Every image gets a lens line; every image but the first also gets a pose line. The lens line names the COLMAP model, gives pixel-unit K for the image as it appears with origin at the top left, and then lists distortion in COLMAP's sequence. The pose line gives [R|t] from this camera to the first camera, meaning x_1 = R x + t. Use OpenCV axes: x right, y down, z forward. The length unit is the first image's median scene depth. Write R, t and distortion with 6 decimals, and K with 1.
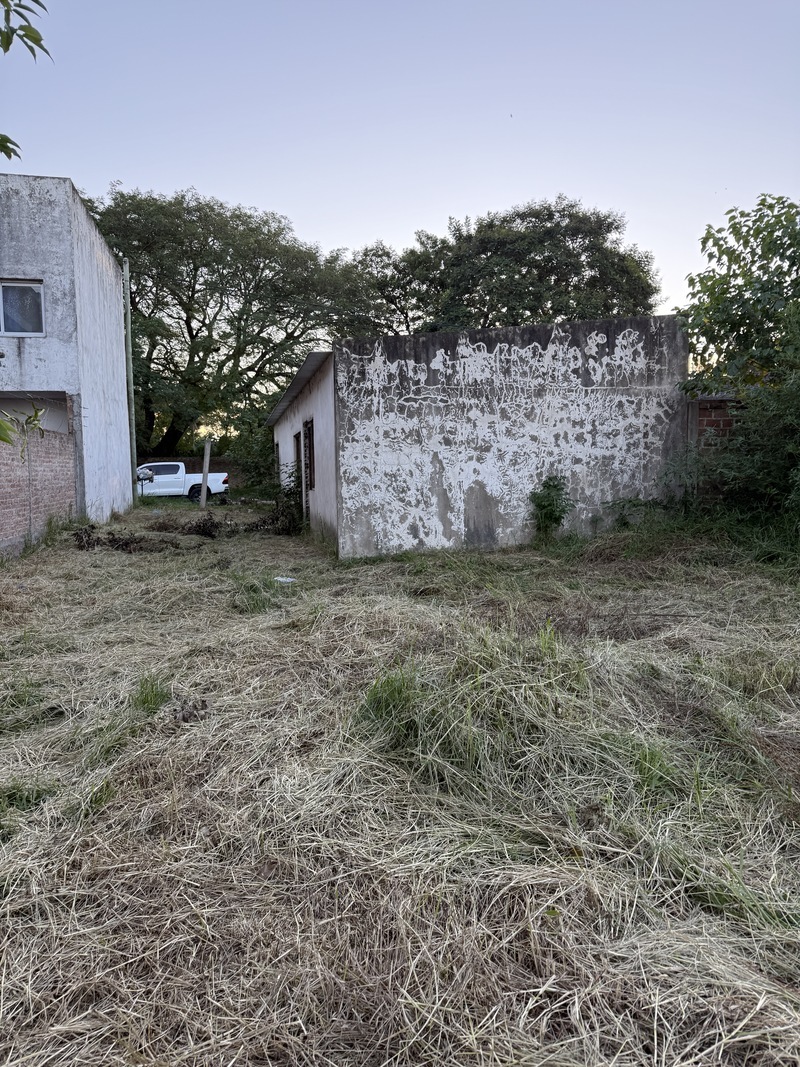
lens RADIAL K [[728.7, 0, 400.0], [0, 728.7, 533.5], [0, 0, 1]] dist [0.121636, -0.221357]
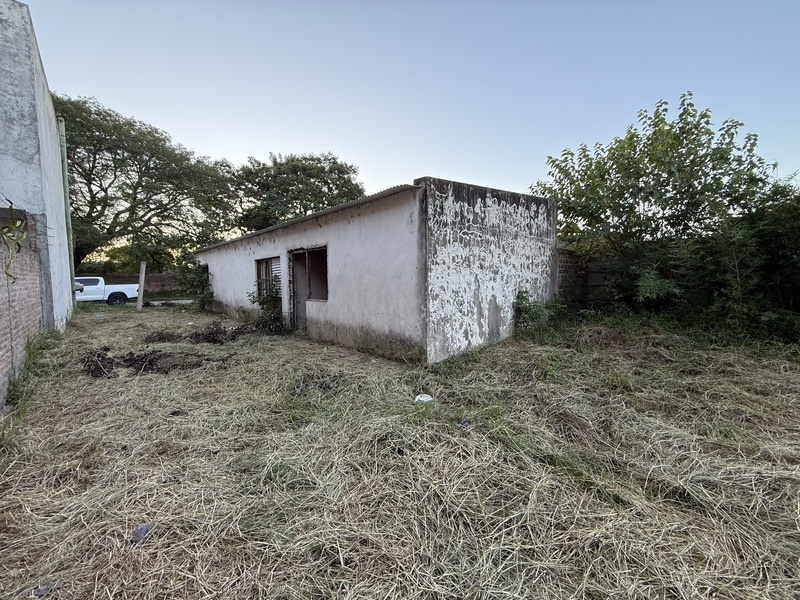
lens RADIAL K [[317.5, 0, 397.5], [0, 317.5, 300.1], [0, 0, 1]] dist [-0.001093, -0.000237]
pose [[0.860685, -0.027900, 0.508373, -0.369735], [0.040835, 0.999064, -0.014305, -0.061269], [-0.507498, 0.033071, 0.861018, 0.572738]]
